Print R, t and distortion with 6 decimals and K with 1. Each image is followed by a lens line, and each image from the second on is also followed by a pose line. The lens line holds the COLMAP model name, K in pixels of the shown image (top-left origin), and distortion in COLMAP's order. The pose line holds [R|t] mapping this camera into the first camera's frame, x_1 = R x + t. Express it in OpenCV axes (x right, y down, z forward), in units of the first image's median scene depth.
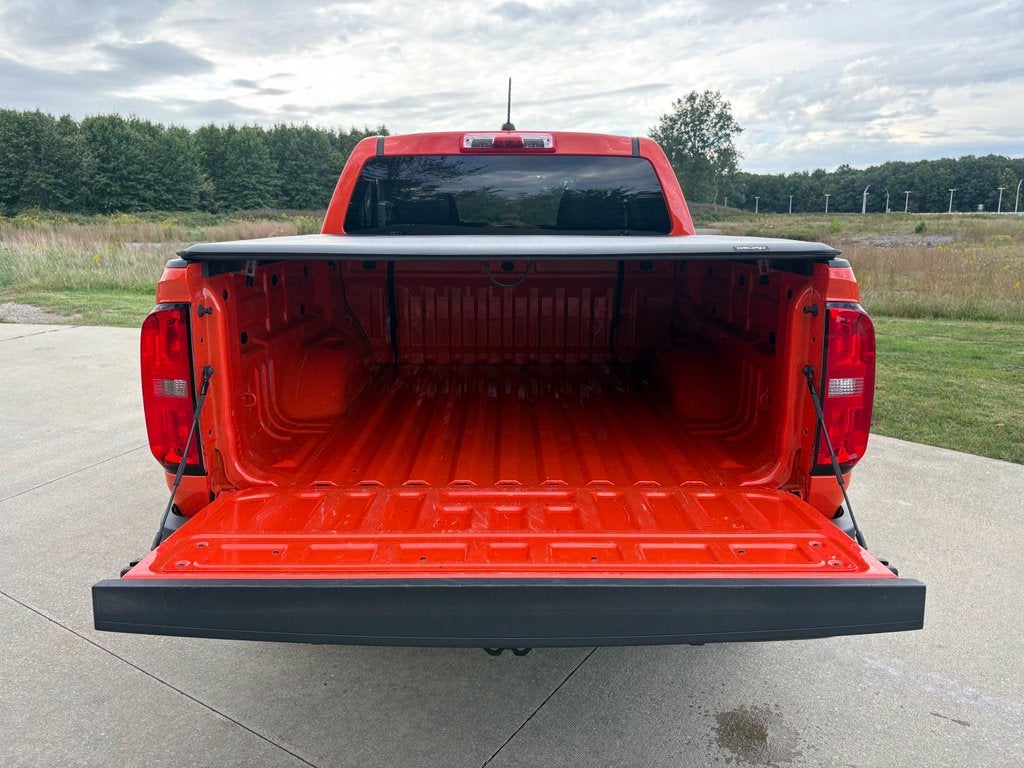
lens RADIAL K [[783.5, 0, 512.0], [0, 783.5, 384.0], [0, 0, 1]] dist [0.046052, -0.054065]
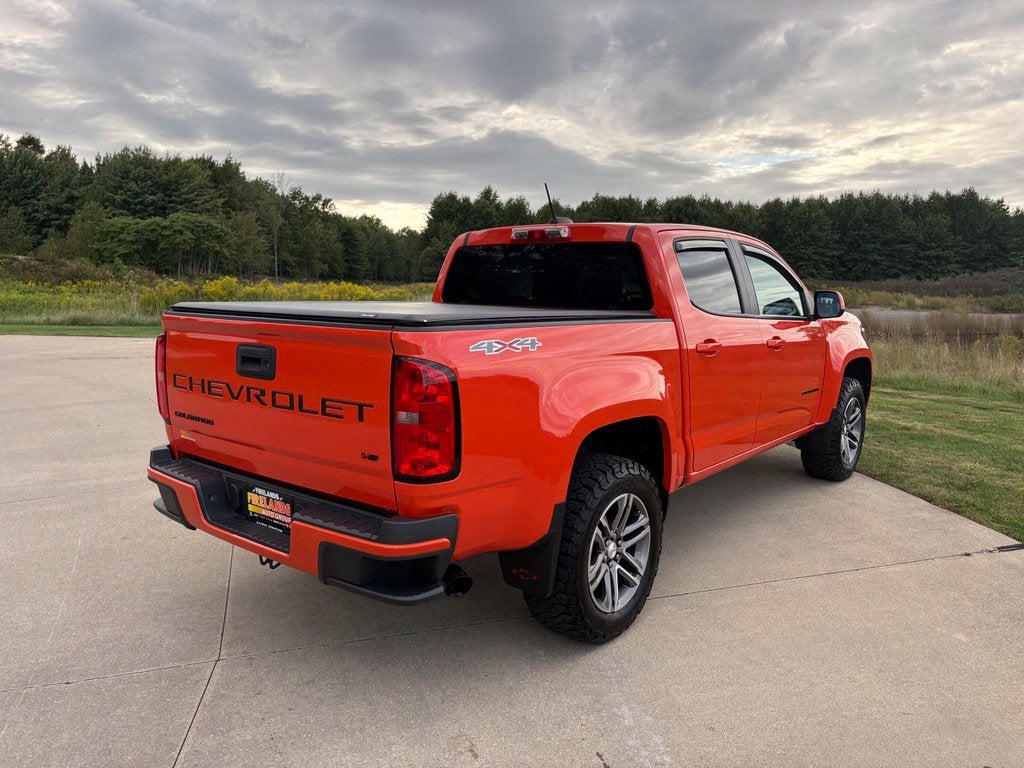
lens RADIAL K [[793.3, 0, 513.0], [0, 793.3, 385.9], [0, 0, 1]] dist [0.024576, -0.026906]
pose [[0.770519, 0.092317, -0.630697, 0.127057], [-0.145751, 0.988760, -0.033335, -0.005443], [0.620530, 0.117609, 0.775313, 0.018770]]
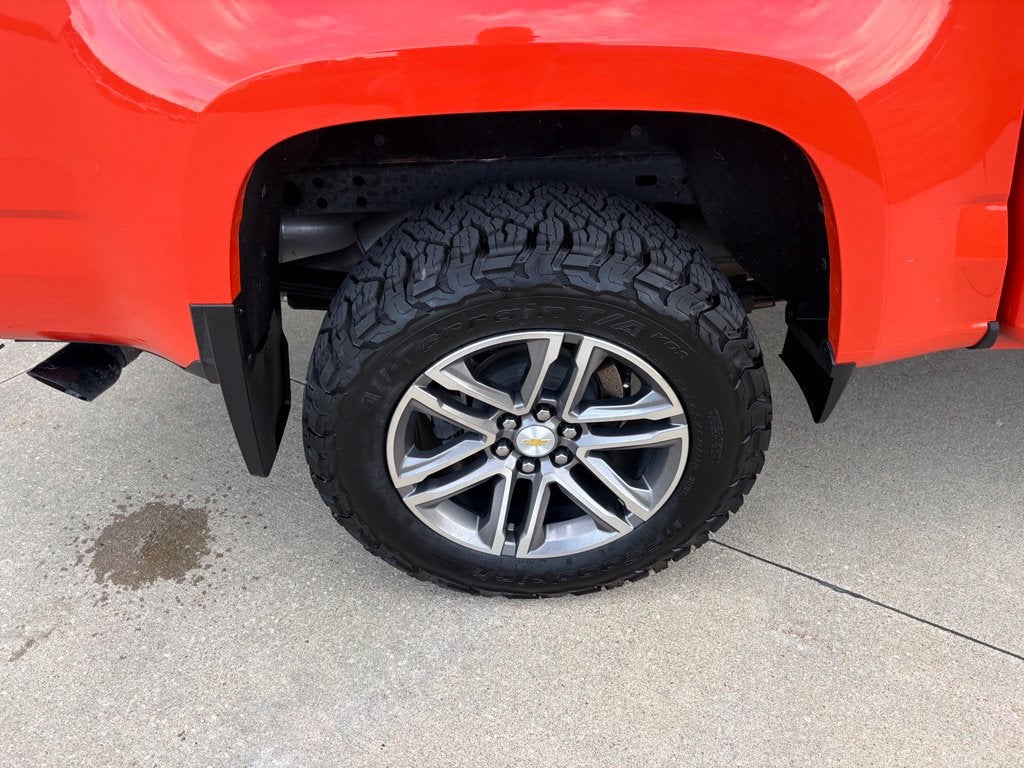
lens RADIAL K [[791.2, 0, 491.8], [0, 791.2, 372.1], [0, 0, 1]] dist [0.039094, -0.058561]
pose [[0.029014, 0.564849, -0.824684, 0.095993], [-0.216824, 0.808944, 0.546440, -0.020383], [0.975780, 0.162957, 0.145943, 0.142793]]
